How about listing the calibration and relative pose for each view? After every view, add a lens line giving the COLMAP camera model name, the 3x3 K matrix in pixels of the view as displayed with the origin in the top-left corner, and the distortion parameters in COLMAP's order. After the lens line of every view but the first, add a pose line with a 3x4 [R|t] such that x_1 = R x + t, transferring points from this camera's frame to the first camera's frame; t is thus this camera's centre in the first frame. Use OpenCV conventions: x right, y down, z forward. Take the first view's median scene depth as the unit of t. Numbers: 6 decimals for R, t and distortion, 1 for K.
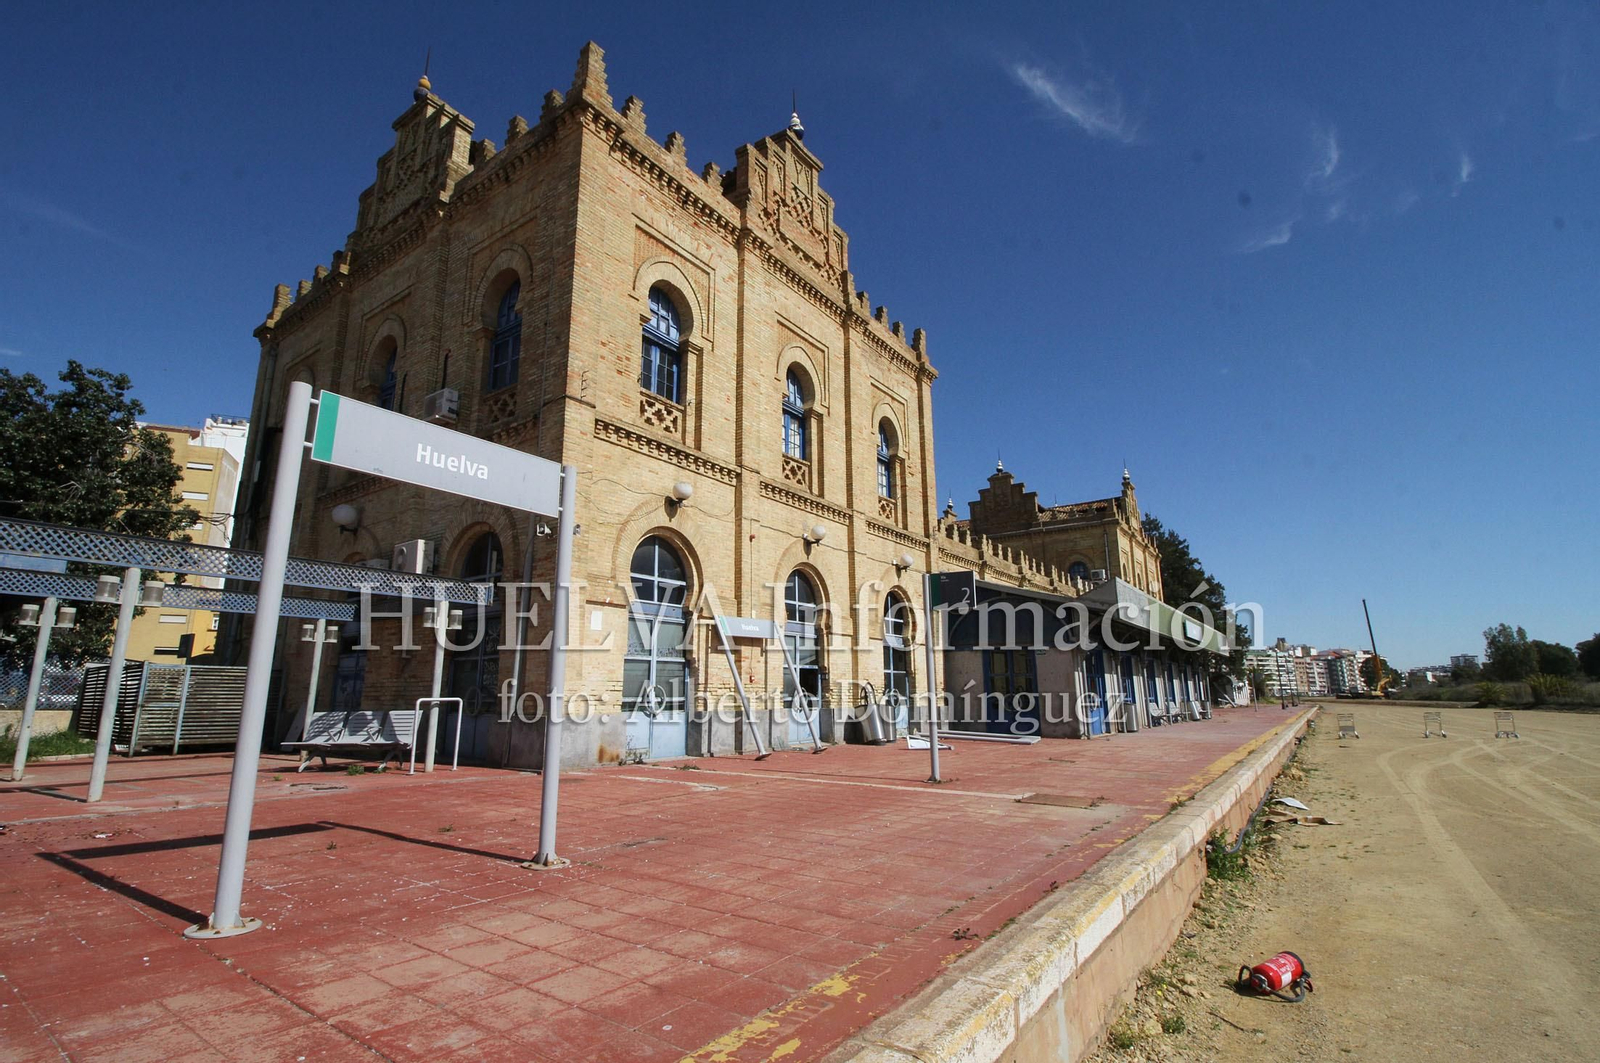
lens RADIAL K [[743.1, 0, 787.9], [0, 743.1, 527.9], [0, 0, 1]] dist [0.002894, -0.014702]
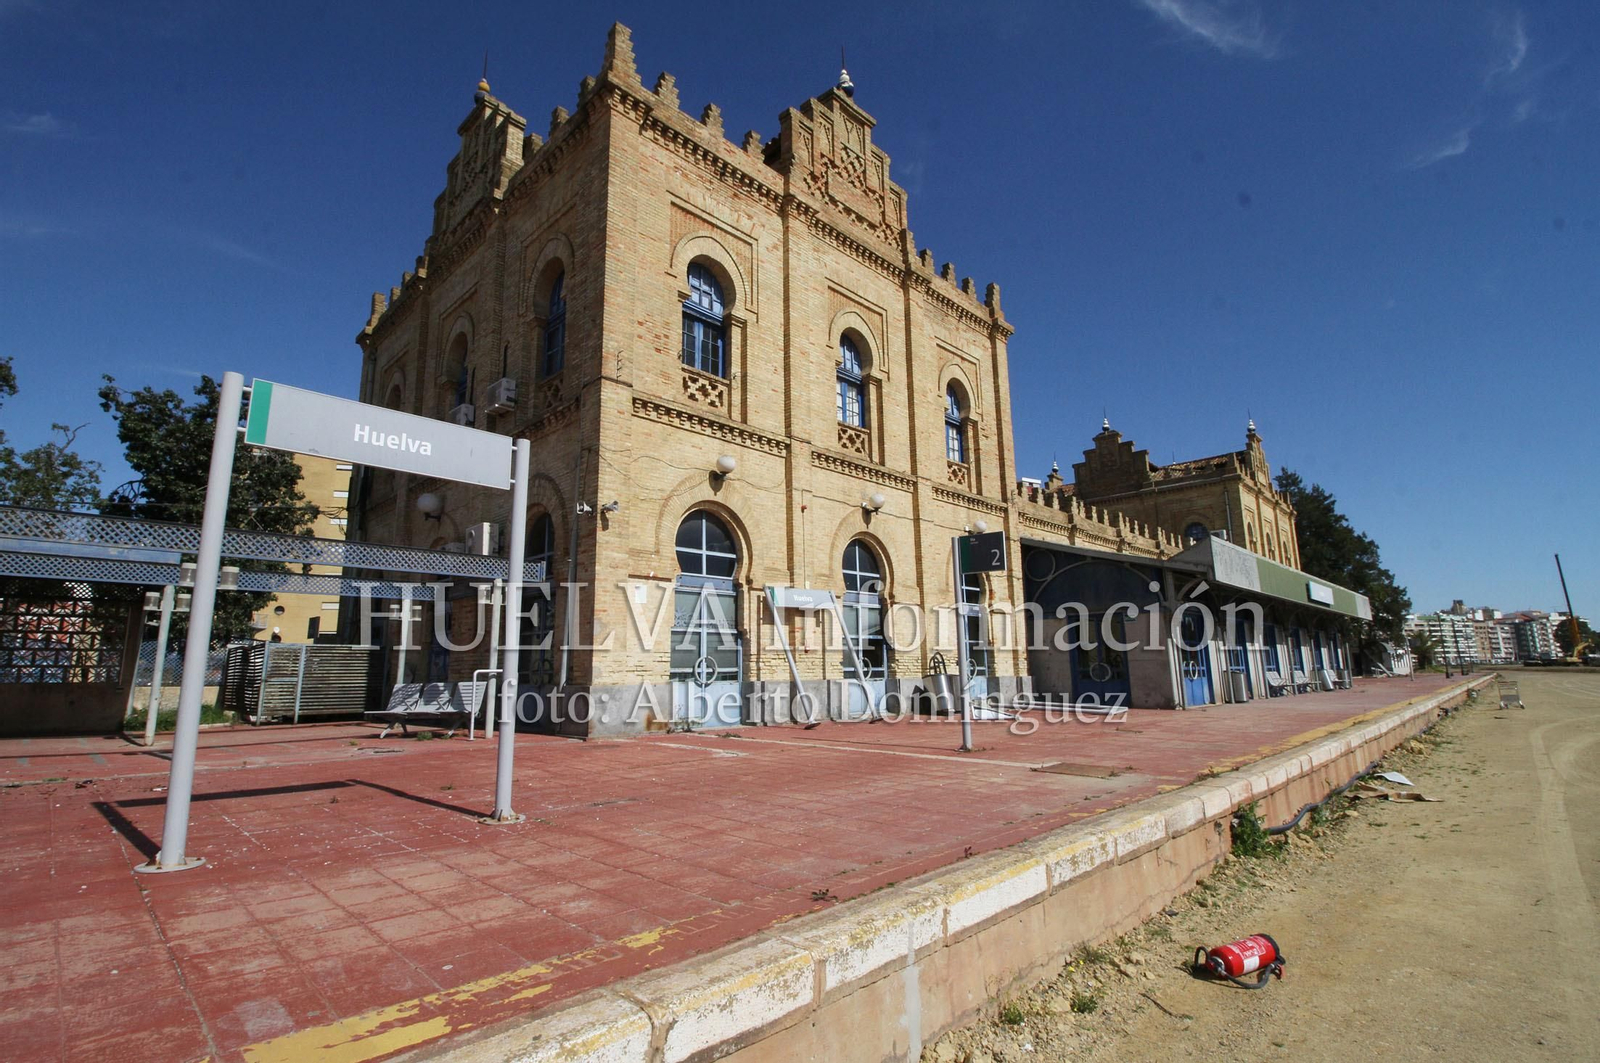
lens RADIAL K [[743.7, 0, 787.1], [0, 743.7, 528.0], [0, 0, 1]] dist [0.003098, -0.015423]
pose [[0.987682, -0.037340, -0.151954, 0.072234], [0.042325, 0.998662, 0.029702, 0.007928], [0.150642, -0.035768, 0.987941, 0.011141]]
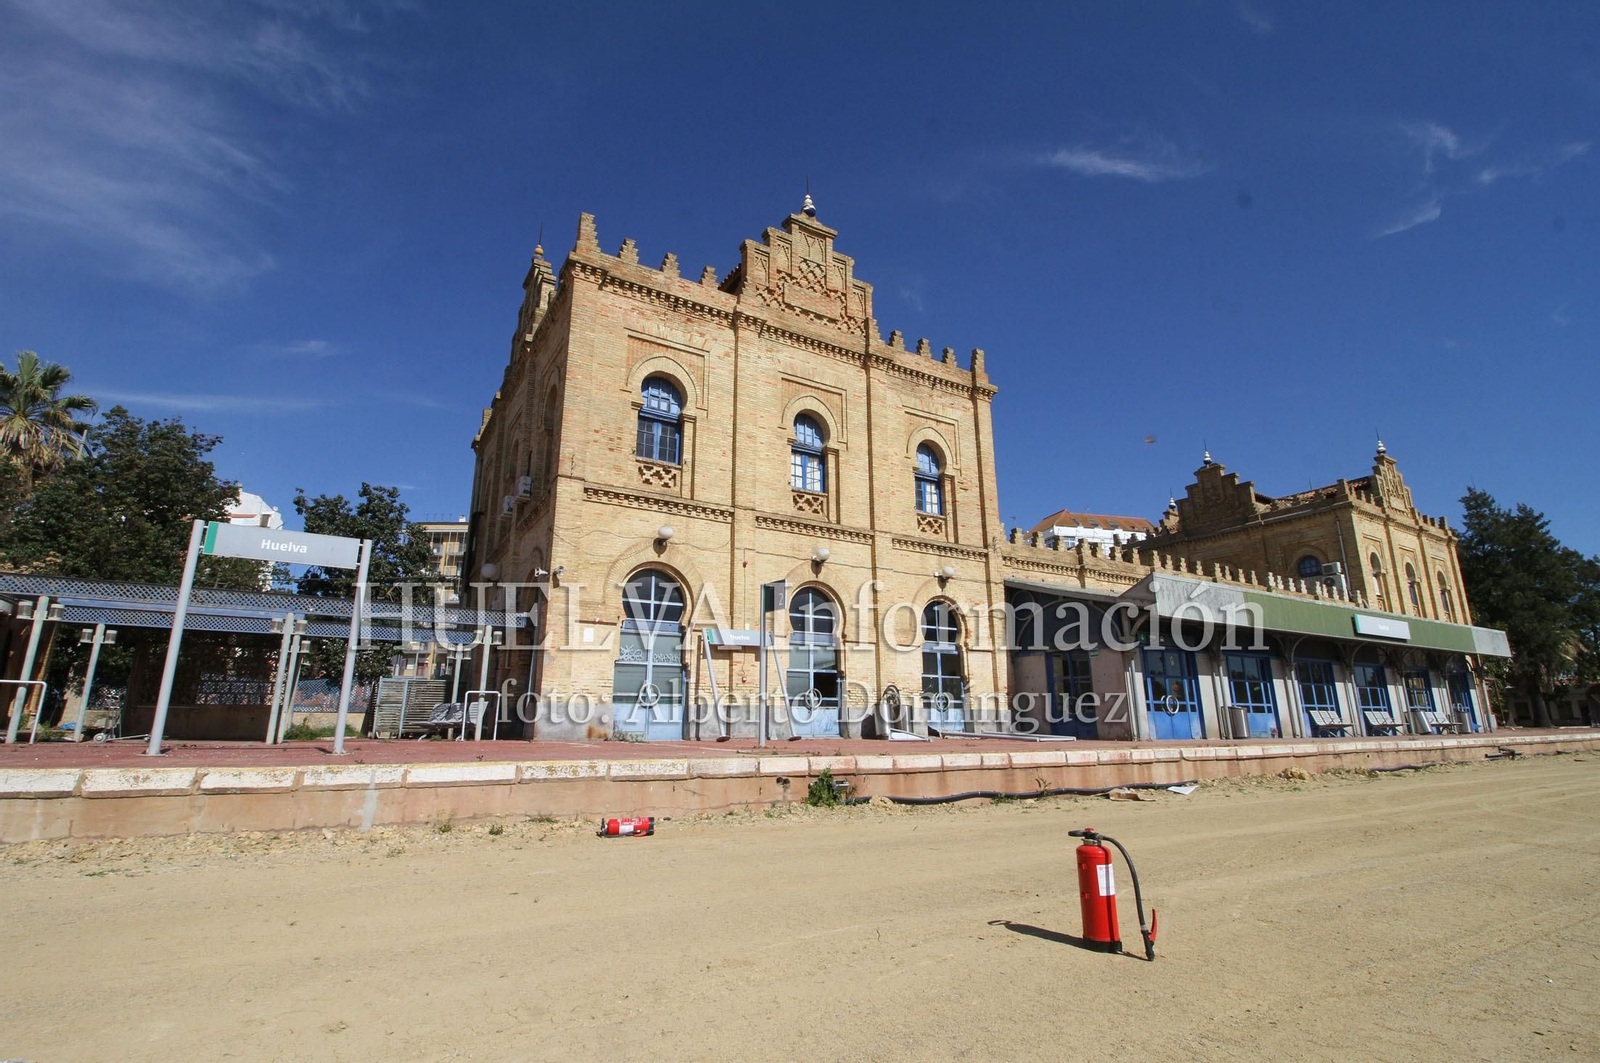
lens RADIAL K [[743.1, 0, 787.9], [0, 743.1, 527.9], [0, 0, 1]] dist [0.002894, -0.014702]
pose [[0.920018, -0.098431, -0.379313, 0.437083], [0.084250, 0.994989, -0.053849, 0.023498], [0.382712, 0.017585, 0.923700, -0.089758]]
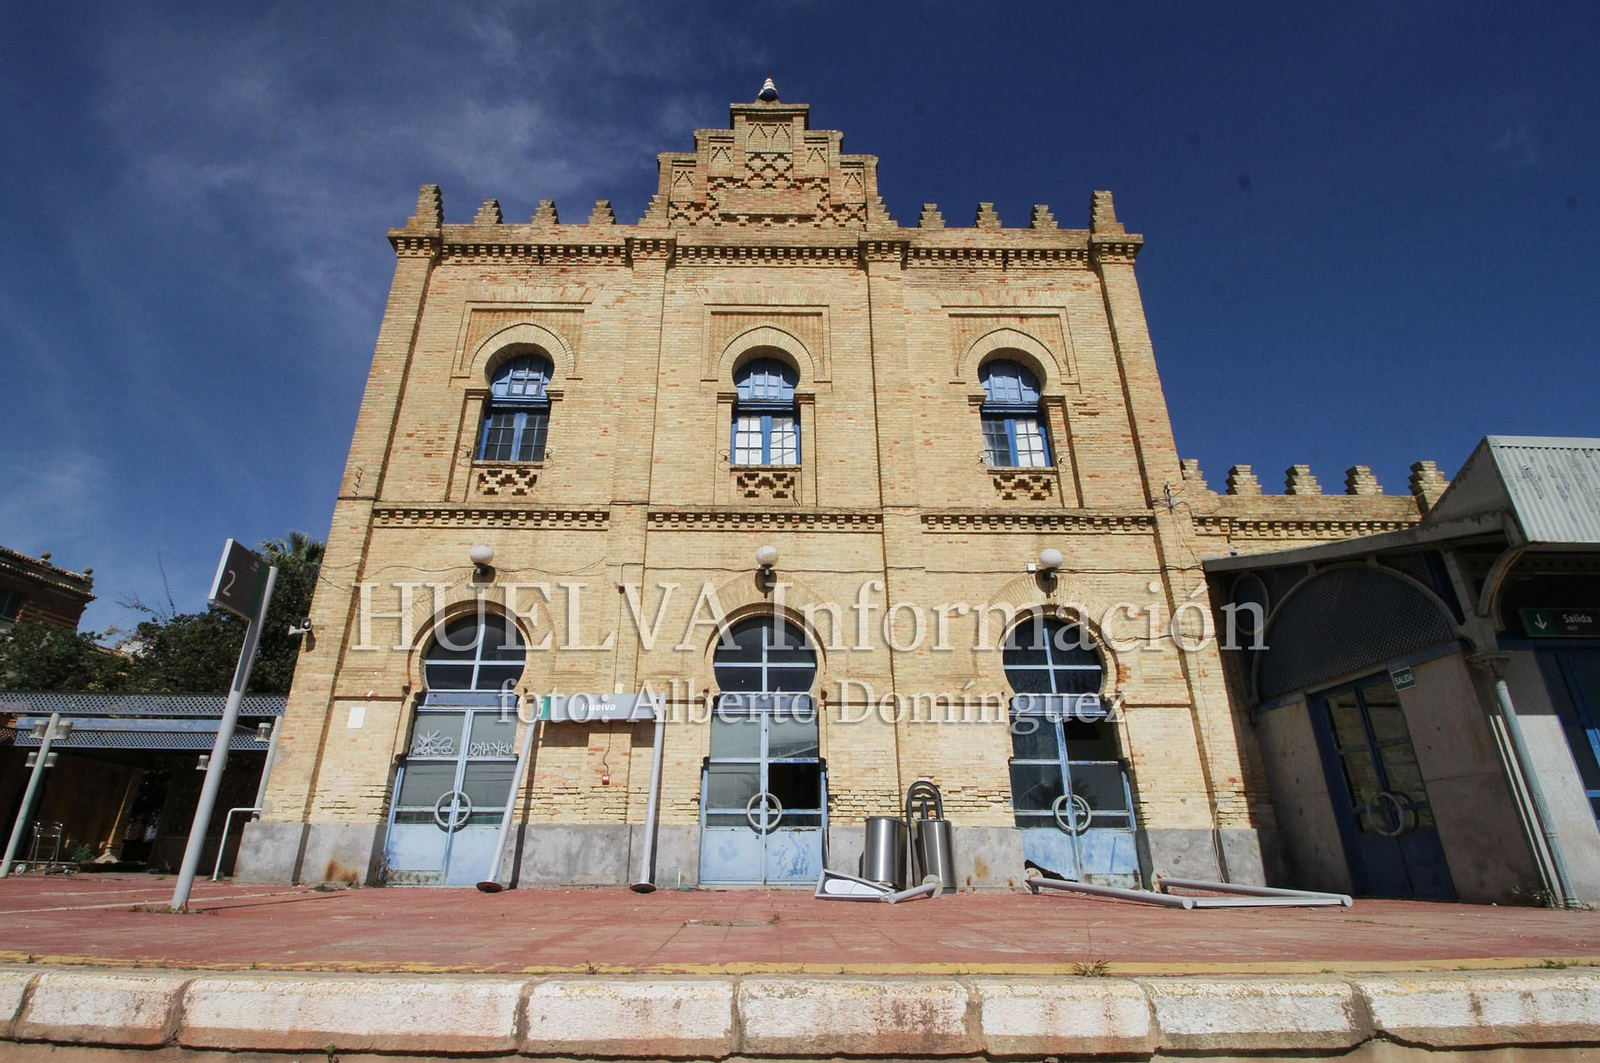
lens RADIAL K [[769.4, 0, 769.1], [0, 769.4, 531.6], [0, 0, 1]] dist [0.002313, -0.013922]
pose [[0.592258, -0.312030, -0.742878, 0.576885], [0.172097, 0.949685, -0.261691, 0.171188], [0.787155, 0.027141, 0.616158, 0.573602]]
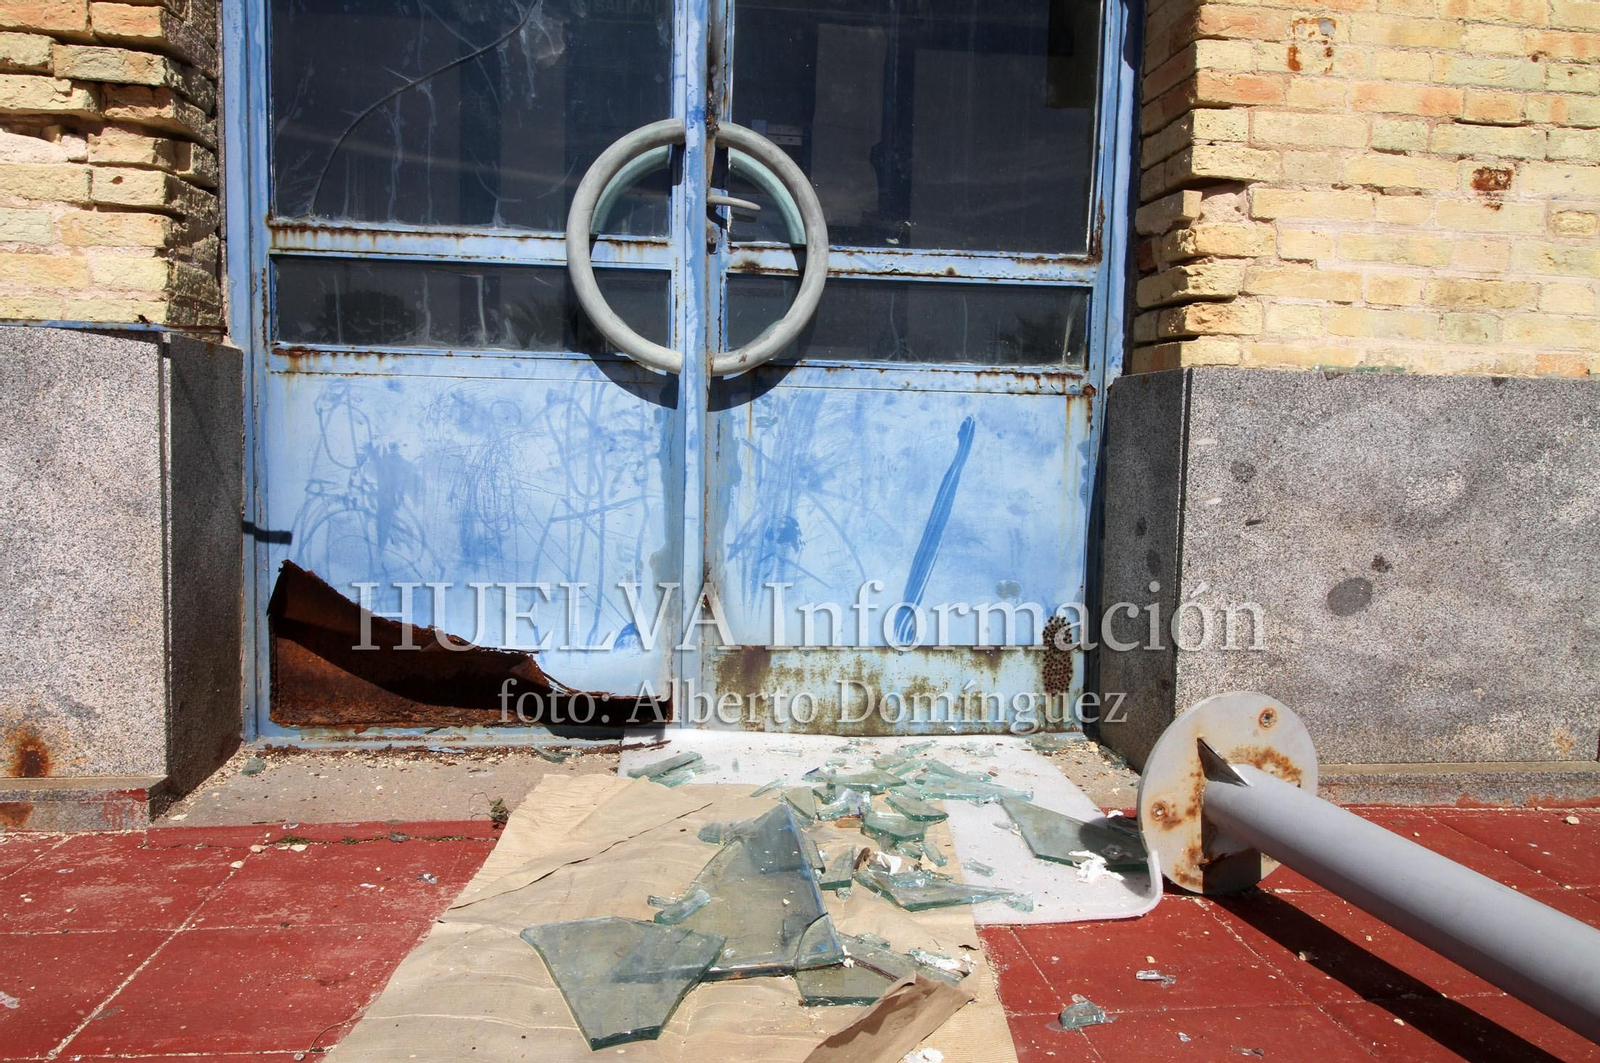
lens RADIAL K [[1112.6, 0, 778.4], [0, 1112.6, 532.0], [0, 0, 1]] dist [0.003197, -0.002766]
pose [[0.672547, 0.075760, -0.736167, 0.274907], [0.141166, 0.963348, 0.228106, 0.274809], [0.726466, -0.257334, 0.637202, 1.100190]]
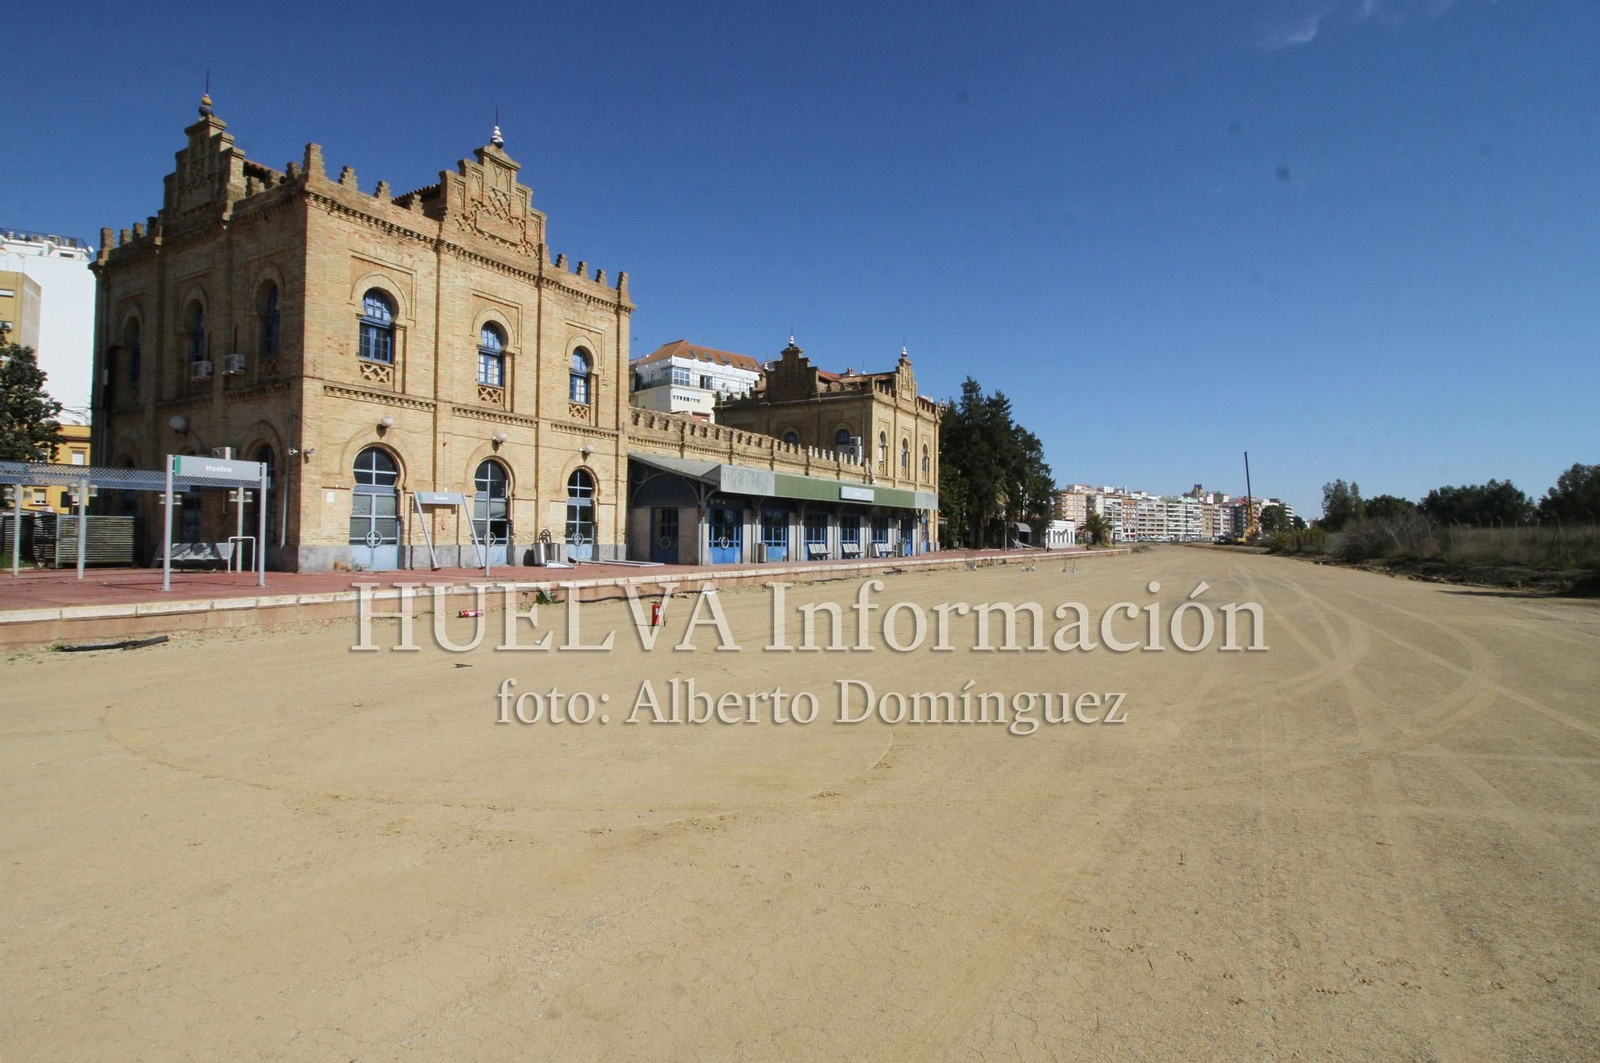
lens RADIAL K [[827.4, 0, 817.9], [0, 827.4, 511.5], [0, 0, 1]] dist [0.002716, -0.013579]
pose [[0.991975, 0.014551, 0.125592, 0.494687], [-0.038325, 0.981226, 0.189018, -0.198452], [-0.120484, -0.192314, 0.973909, -0.836970]]
